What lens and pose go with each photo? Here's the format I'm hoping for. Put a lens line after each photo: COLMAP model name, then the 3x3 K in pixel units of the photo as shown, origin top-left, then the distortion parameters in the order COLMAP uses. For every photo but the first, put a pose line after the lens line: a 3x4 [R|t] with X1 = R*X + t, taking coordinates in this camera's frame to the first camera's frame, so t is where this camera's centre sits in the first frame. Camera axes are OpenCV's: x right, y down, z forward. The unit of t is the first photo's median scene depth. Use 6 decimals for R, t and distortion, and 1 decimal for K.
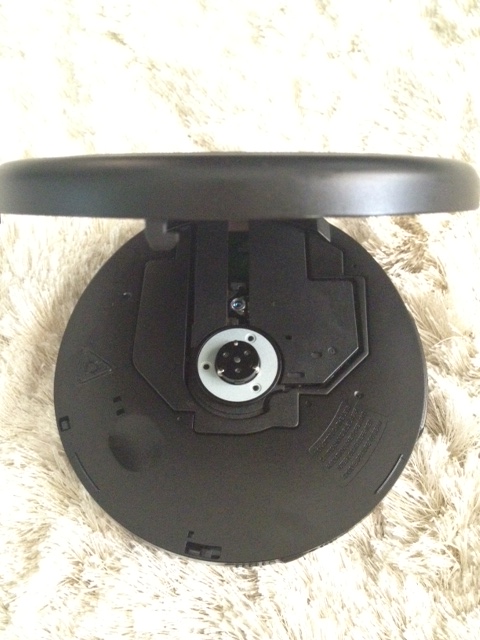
lens RADIAL K [[643.4, 0, 240.0], [0, 643.4, 320.0], [0, 0, 1]] dist [0.011967, -0.123999]
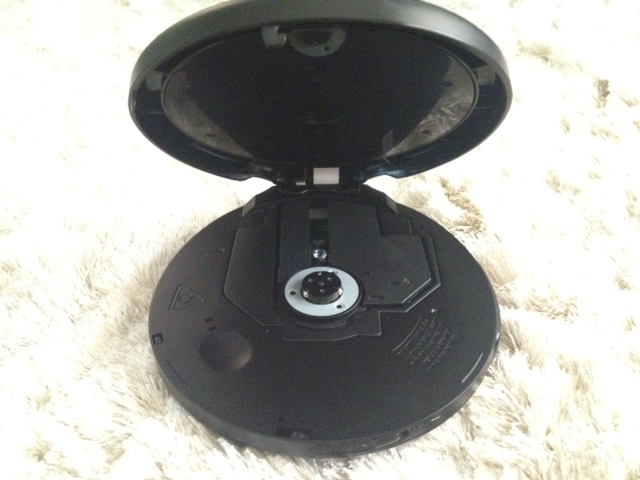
lens RADIAL K [[643.4, 0, 320.0], [0, 643.4, 240.0], [0, 0, 1]] dist [0.011967, -0.123999]
pose [[0.999484, -0.009476, 0.030676, -0.039267], [0.021910, 0.899705, -0.435948, 0.467601], [-0.023469, 0.436395, 0.899449, -0.012720]]
